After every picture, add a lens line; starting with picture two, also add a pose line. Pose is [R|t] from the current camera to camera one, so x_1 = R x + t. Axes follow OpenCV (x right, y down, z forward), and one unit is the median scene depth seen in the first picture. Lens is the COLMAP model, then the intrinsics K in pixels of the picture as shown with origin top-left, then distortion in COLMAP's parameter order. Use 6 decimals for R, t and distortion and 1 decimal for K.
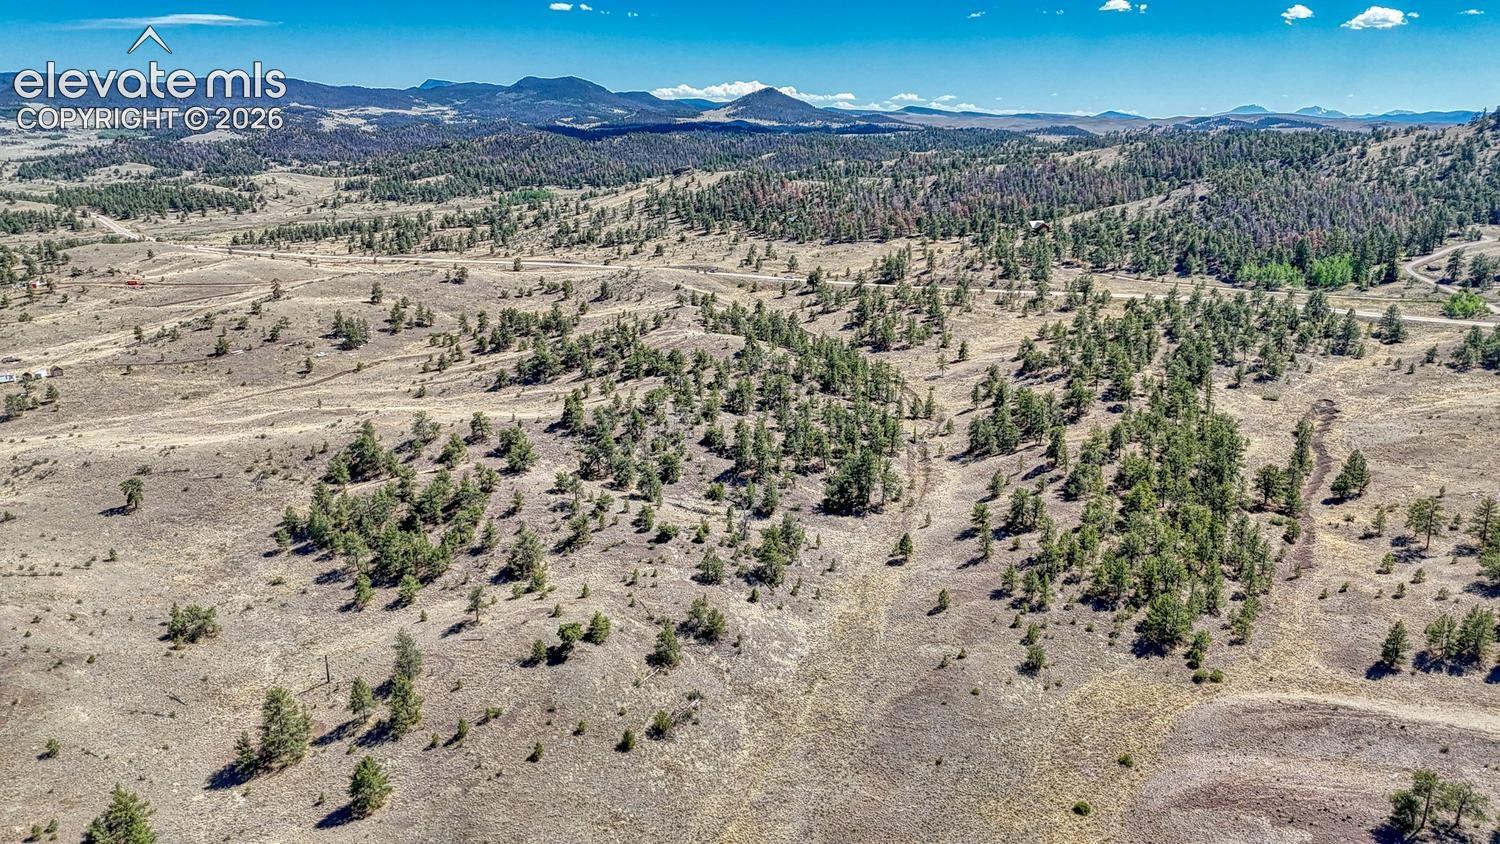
lens RADIAL K [[1098.4, 0, 751.8], [0, 1098.4, 430.1], [0, 0, 1]] dist [0.074631, -0.074340]
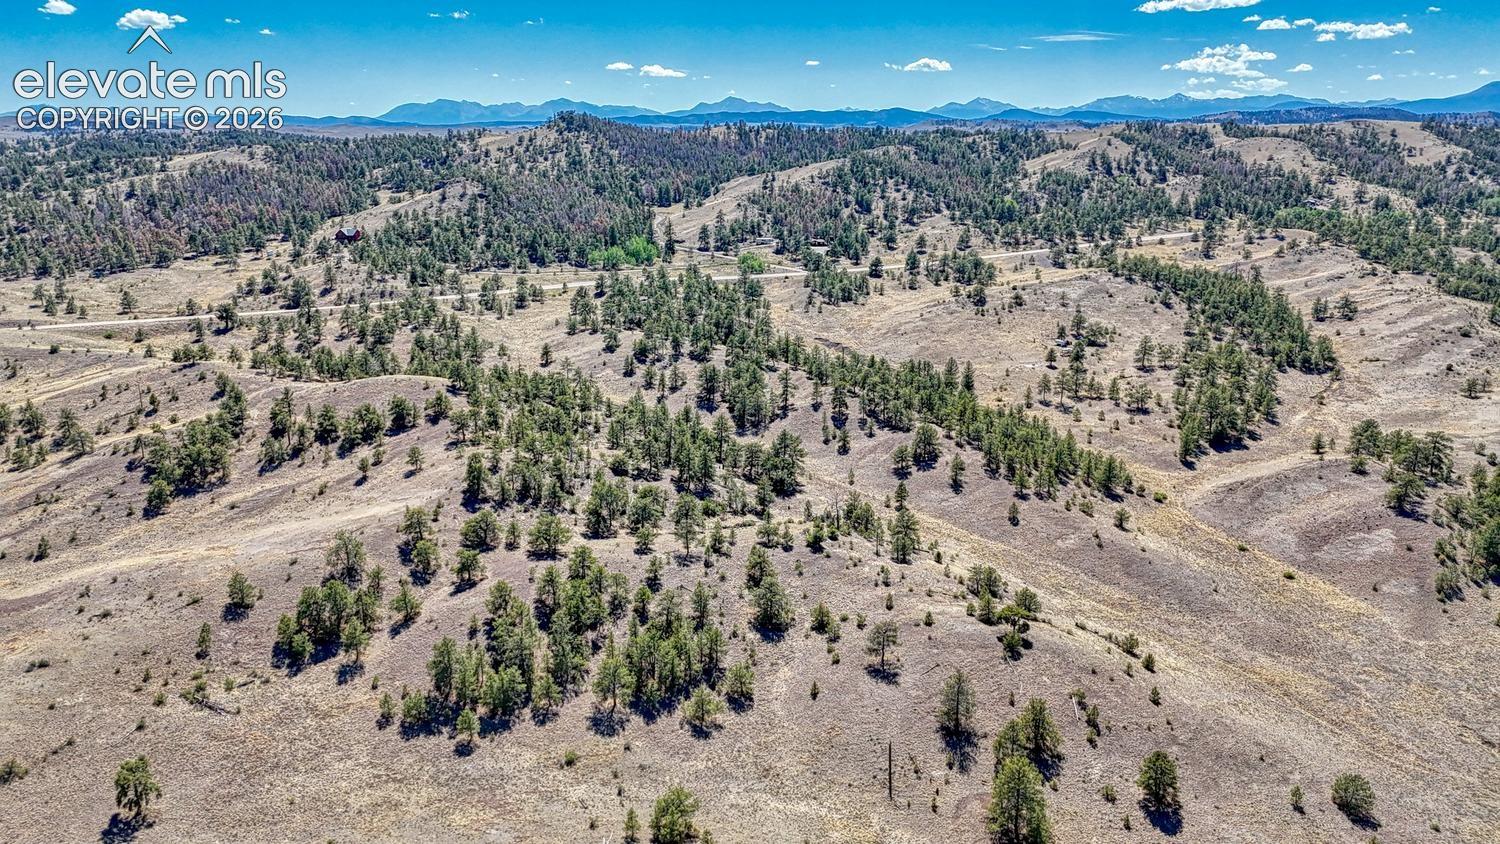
lens RADIAL K [[1098.4, 0, 752.5], [0, 1098.4, 424.0], [0, 0, 1]] dist [0.074631, -0.074340]
pose [[0.574803, -0.219330, 0.788350, -0.350414], [0.224202, 0.968755, 0.106051, -0.050746], [-0.786978, 0.115791, 0.606018, 0.173219]]
